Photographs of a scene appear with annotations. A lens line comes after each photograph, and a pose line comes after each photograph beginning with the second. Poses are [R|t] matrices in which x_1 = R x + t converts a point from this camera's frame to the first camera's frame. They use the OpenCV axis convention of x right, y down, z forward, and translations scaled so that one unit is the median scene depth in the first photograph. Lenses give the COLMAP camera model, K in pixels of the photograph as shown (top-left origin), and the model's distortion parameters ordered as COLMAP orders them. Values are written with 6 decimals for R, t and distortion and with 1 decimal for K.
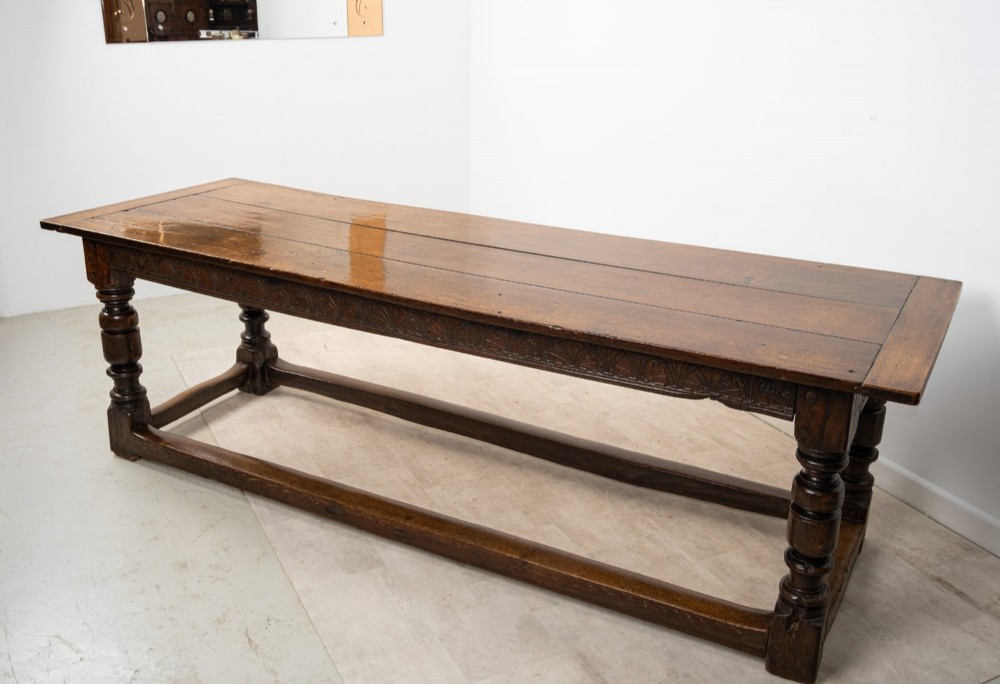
lens RADIAL K [[976.0, 0, 495.7], [0, 976.0, 310.3], [0, 0, 1]] dist [-0.053030, 0.000000]
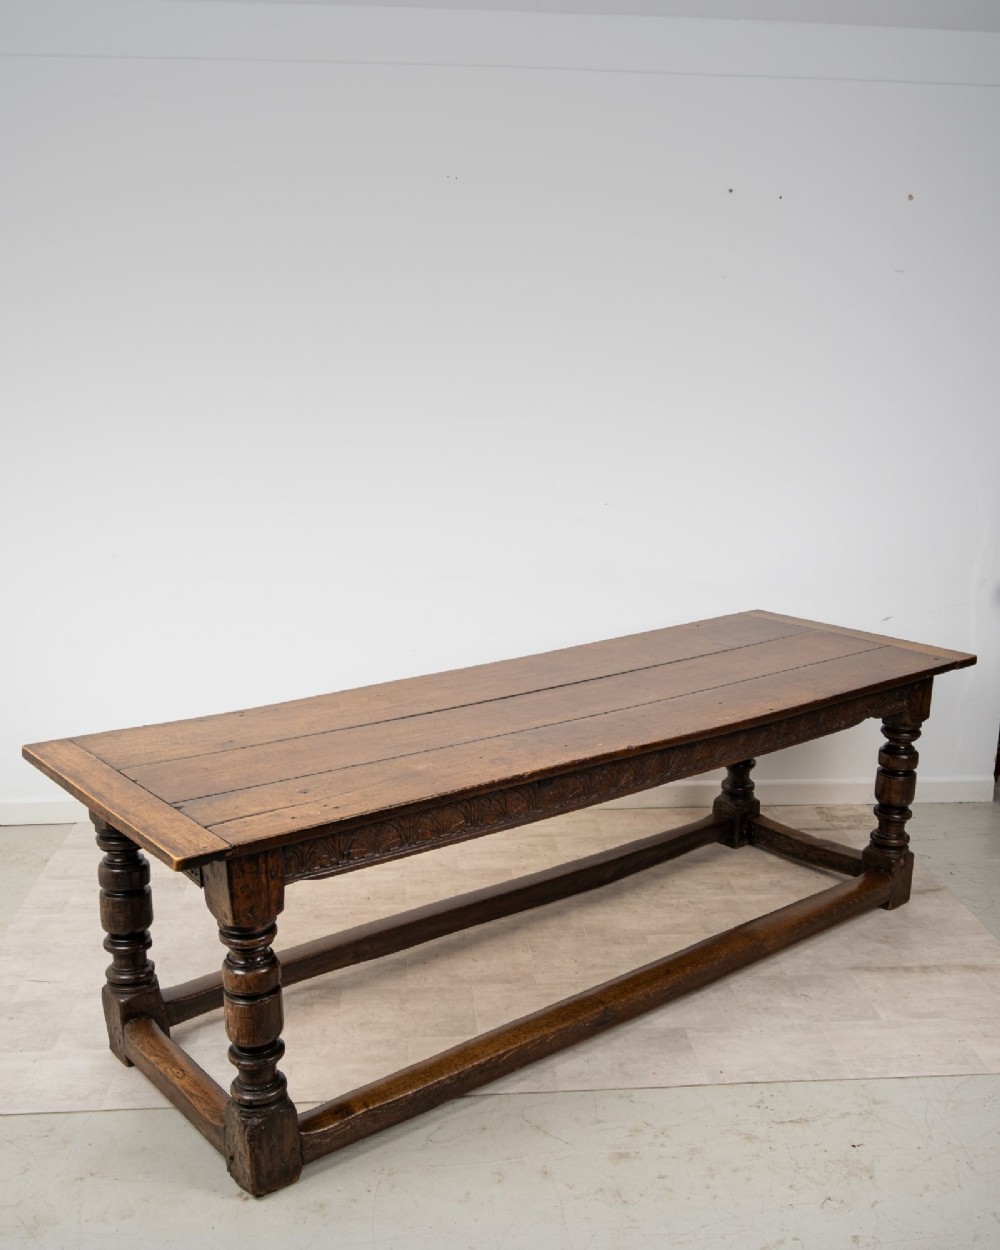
lens RADIAL K [[1254.5, 0, 496.9], [0, 1254.5, 658.5], [0, 0, 1]] dist [-0.027700, 0.000000]
pose [[0.383423, -0.232285, 0.893885, -1.019744], [0.300469, 0.946577, 0.117095, -0.231796], [-0.873330, 0.223688, 0.432734, 0.485720]]
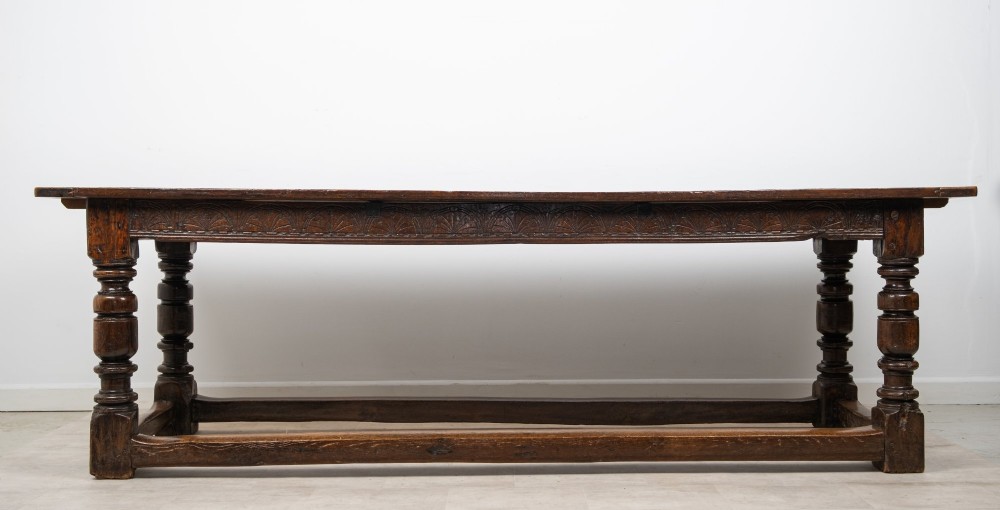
lens RADIAL K [[1161.7, 0, 519.2], [0, 1161.7, 197.4], [0, 0, 1]] dist [-0.022005, 0.000000]
pose [[0.863787, -0.006268, 0.503817, -0.612781], [0.177007, 0.939964, -0.291782, 0.291112], [-0.471741, 0.341217, 0.813038, -0.042897]]
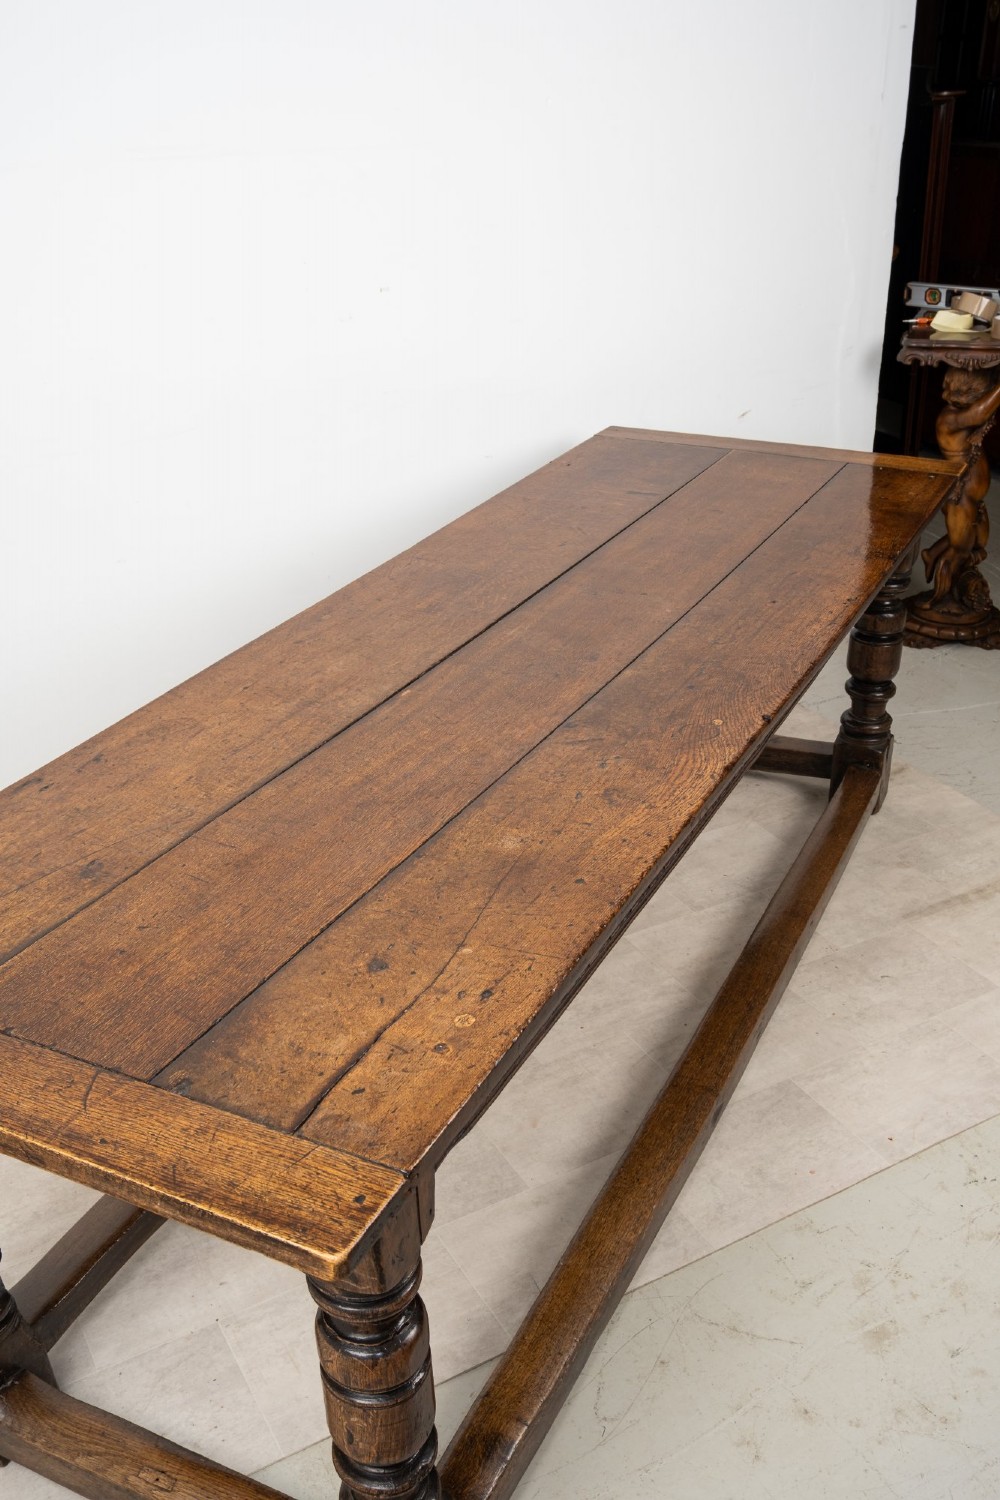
lens RADIAL K [[1428.2, 0, 516.2], [0, 1428.2, 753.4], [0, 0, 1]] dist [-0.038495, 0.000000]
pose [[-0.049554, -0.457985, 0.887577, -0.732800], [0.339891, 0.827895, 0.446166, -0.345954], [-0.939158, 0.323789, 0.114640, 0.862978]]
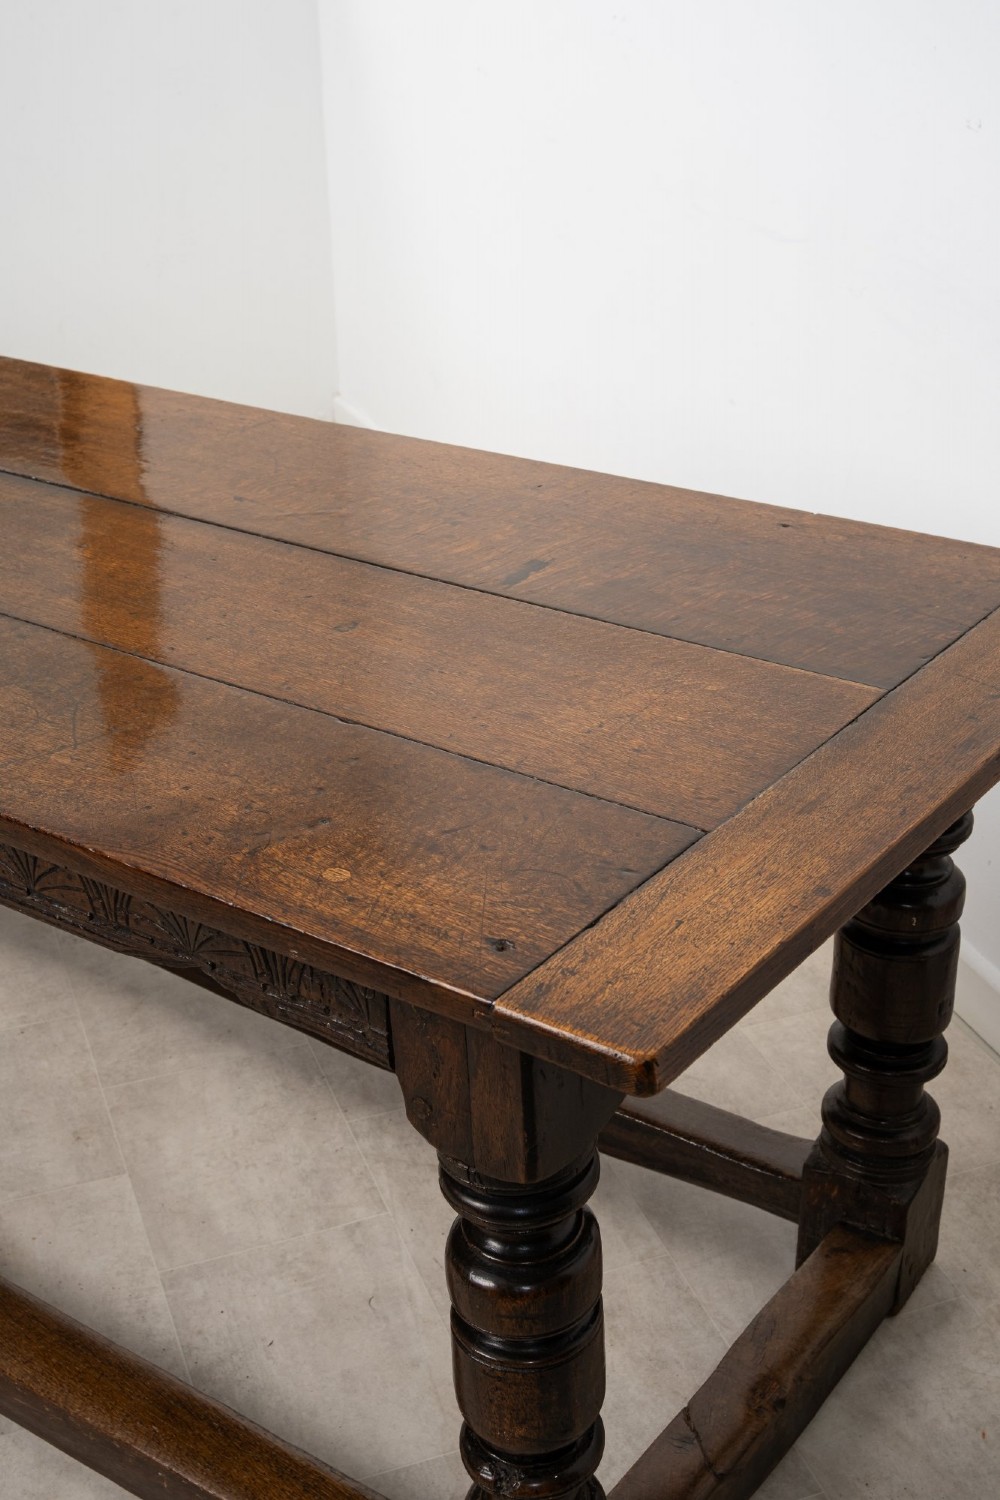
lens RADIAL K [[1890.0, 0, 547.8], [0, 1890.0, 743.8], [0, 0, 1]] dist [-0.046579, 0.000000]
pose [[0.994955, 0.023786, -0.097461, 0.278452], [-0.011124, 0.991654, 0.128449, -0.046979], [0.099703, -0.126717, 0.986916, 0.280494]]
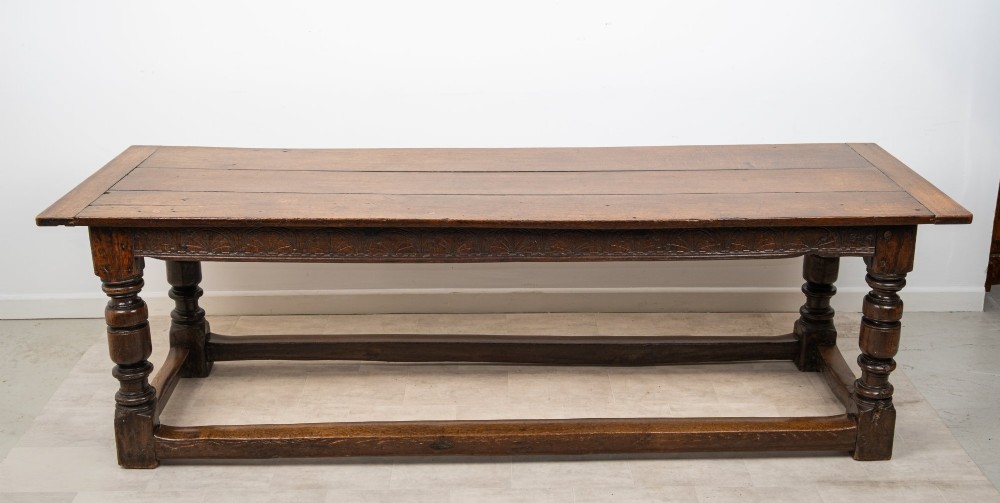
lens RADIAL K [[1129.0, 0, 508.3], [0, 1129.0, 195.5], [0, 0, 1]] dist [-0.020676, 0.000000]
pose [[0.866422, -0.152580, 0.475429, -0.575598], [0.173390, 0.984853, 0.000083, -0.037956], [-0.468240, 0.082362, 0.879754, -0.091942]]
